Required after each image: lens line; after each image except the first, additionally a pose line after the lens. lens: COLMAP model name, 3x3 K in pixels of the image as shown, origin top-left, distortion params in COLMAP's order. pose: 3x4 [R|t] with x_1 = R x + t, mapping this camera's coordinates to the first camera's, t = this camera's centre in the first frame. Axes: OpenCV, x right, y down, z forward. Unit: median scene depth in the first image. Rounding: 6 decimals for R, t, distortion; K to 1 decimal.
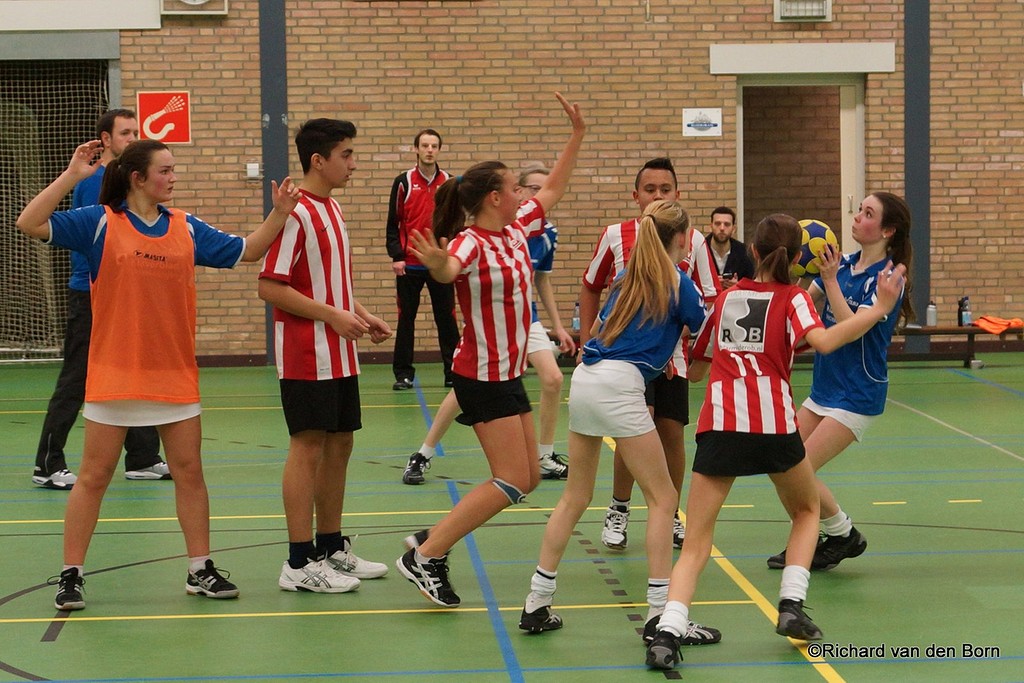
lens RADIAL K [[3216.0, 0, 511.3], [0, 3216.0, 340.2], [0, 0, 1]] dist [0.062359, 0.000000]
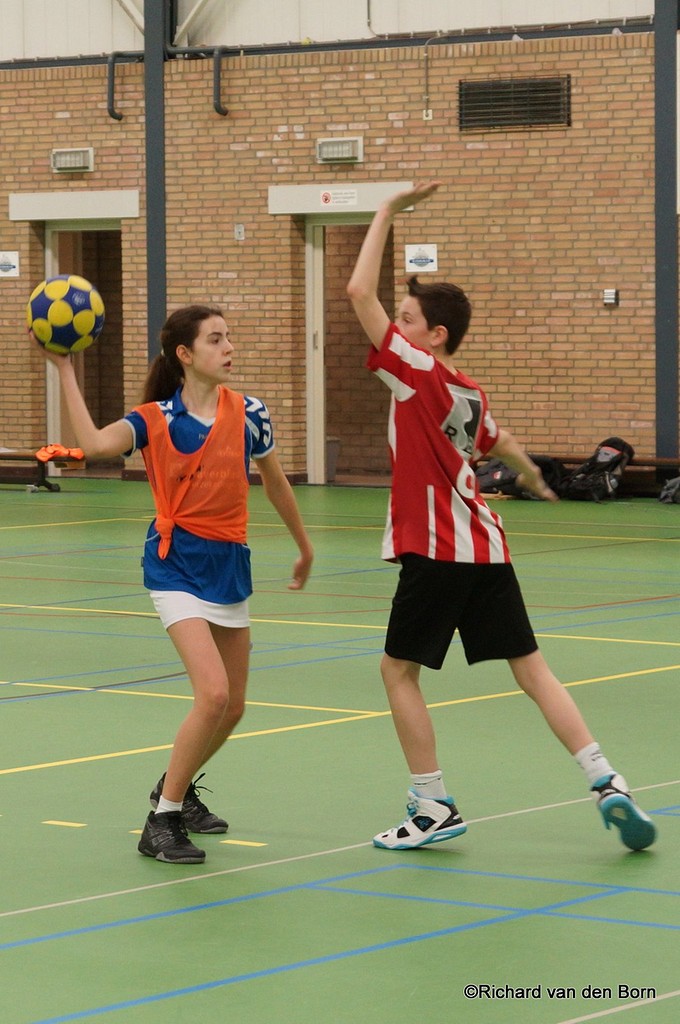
lens RADIAL K [[3945.3, 0, 343.4], [0, 3945.3, 510.6], [0, 0, 1]] dist [-0.125408, 0.000000]
pose [[0.723787, 0.044777, -0.688569, 1.072513], [-0.039490, 0.998945, 0.023451, -0.019391], [0.688892, 0.010218, 0.724792, 0.099088]]
